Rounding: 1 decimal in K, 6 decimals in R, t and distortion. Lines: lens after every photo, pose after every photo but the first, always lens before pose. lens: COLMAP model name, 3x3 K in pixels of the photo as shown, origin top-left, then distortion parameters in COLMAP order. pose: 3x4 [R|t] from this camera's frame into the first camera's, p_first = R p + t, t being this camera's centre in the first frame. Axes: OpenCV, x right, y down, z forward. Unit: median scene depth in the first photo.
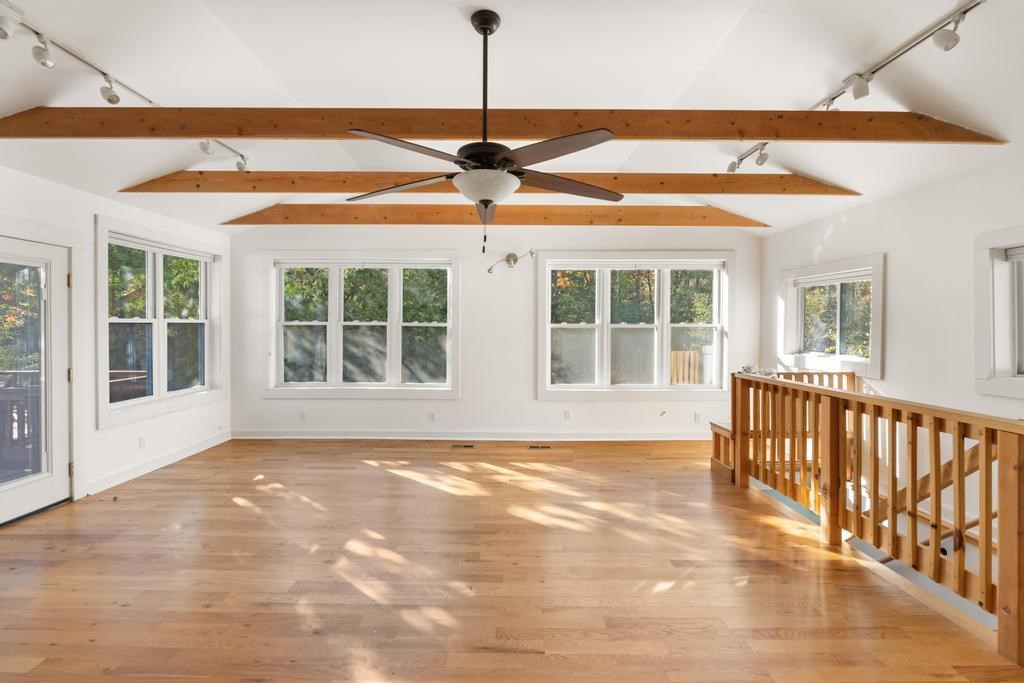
lens RADIAL K [[450.9, 0, 511.5], [0, 450.9, 333.2], [0, 0, 1]] dist [-0.001984, 0.000308]
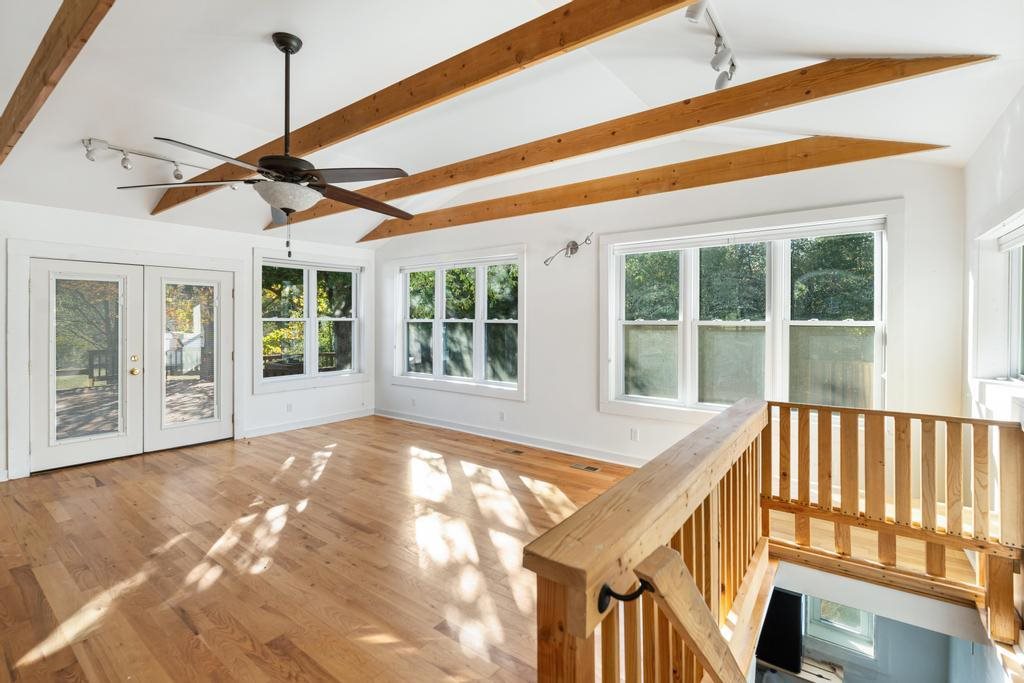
lens RADIAL K [[480.5, 0, 526.5], [0, 480.5, 322.5], [0, 0, 1]] dist [-0.003829, -0.000480]
pose [[0.793059, 0.001059, -0.609144, 0.506179], [-0.008913, 0.999912, -0.009867, -0.008177], [0.609080, 0.013255, 0.792998, 0.209568]]
